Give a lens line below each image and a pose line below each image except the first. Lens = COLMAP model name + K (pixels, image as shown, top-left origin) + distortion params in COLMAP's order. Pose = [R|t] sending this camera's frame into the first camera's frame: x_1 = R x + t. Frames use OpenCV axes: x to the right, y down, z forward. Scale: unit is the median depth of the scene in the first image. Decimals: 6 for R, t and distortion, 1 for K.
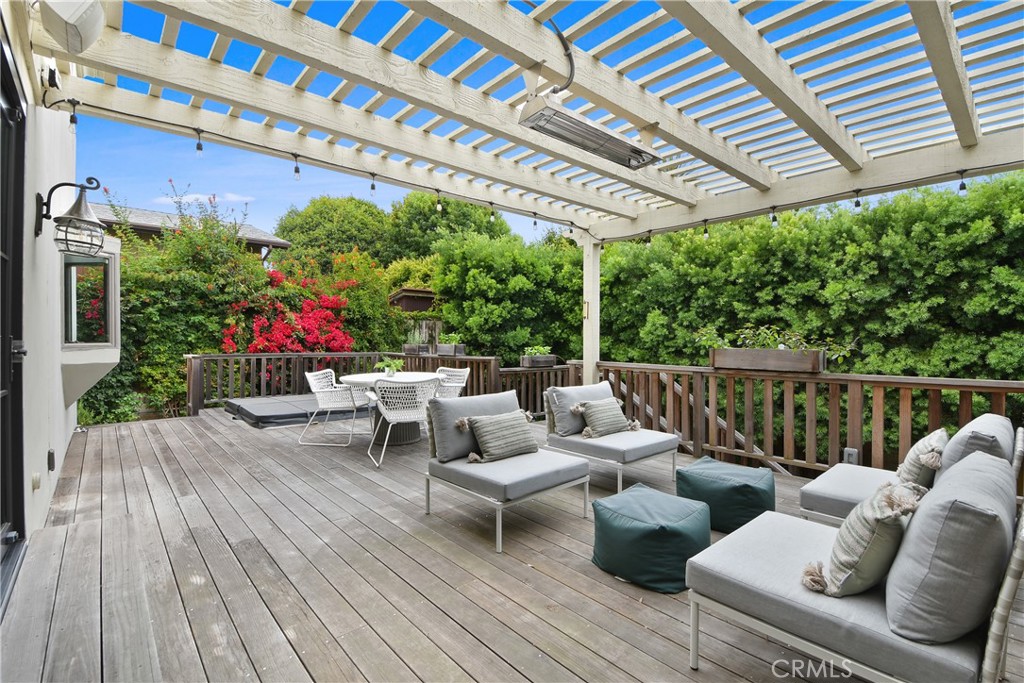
lens RADIAL K [[465.6, 0, 516.4], [0, 465.6, 336.7], [0, 0, 1]] dist [0.003169, 0.000065]
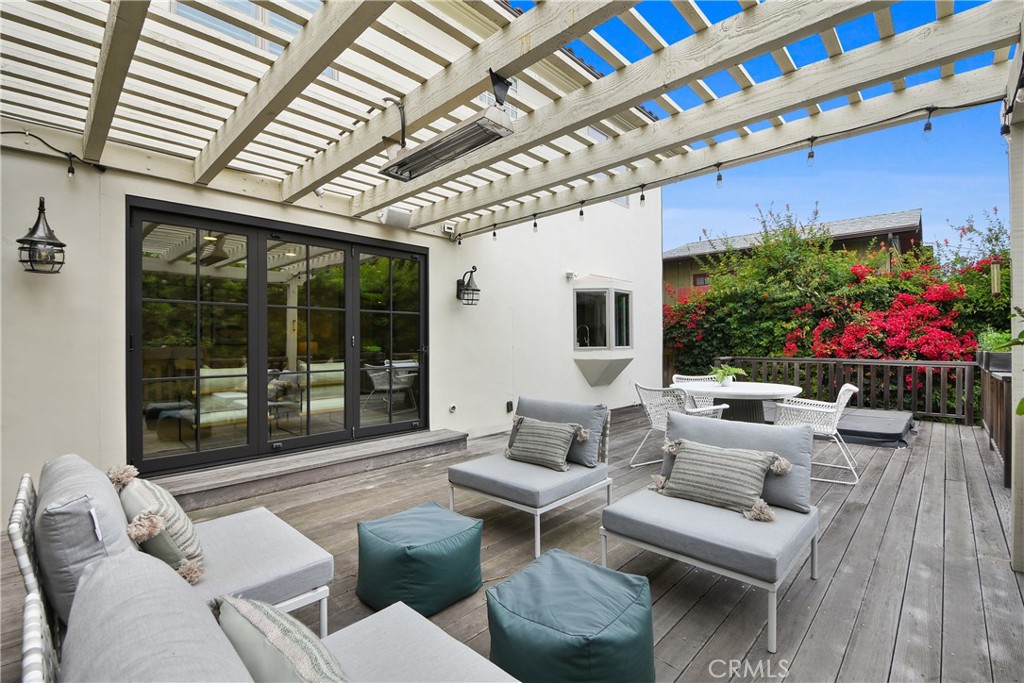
lens RADIAL K [[465.6, 0, 516.2], [0, 465.6, 347.1], [0, 0, 1]] dist [0.003169, 0.000065]
pose [[0.079121, 0.008448, -0.996829, 0.353425], [0.010537, 0.999901, 0.009311, -0.001938], [0.996809, -0.011240, 0.079024, 0.319582]]
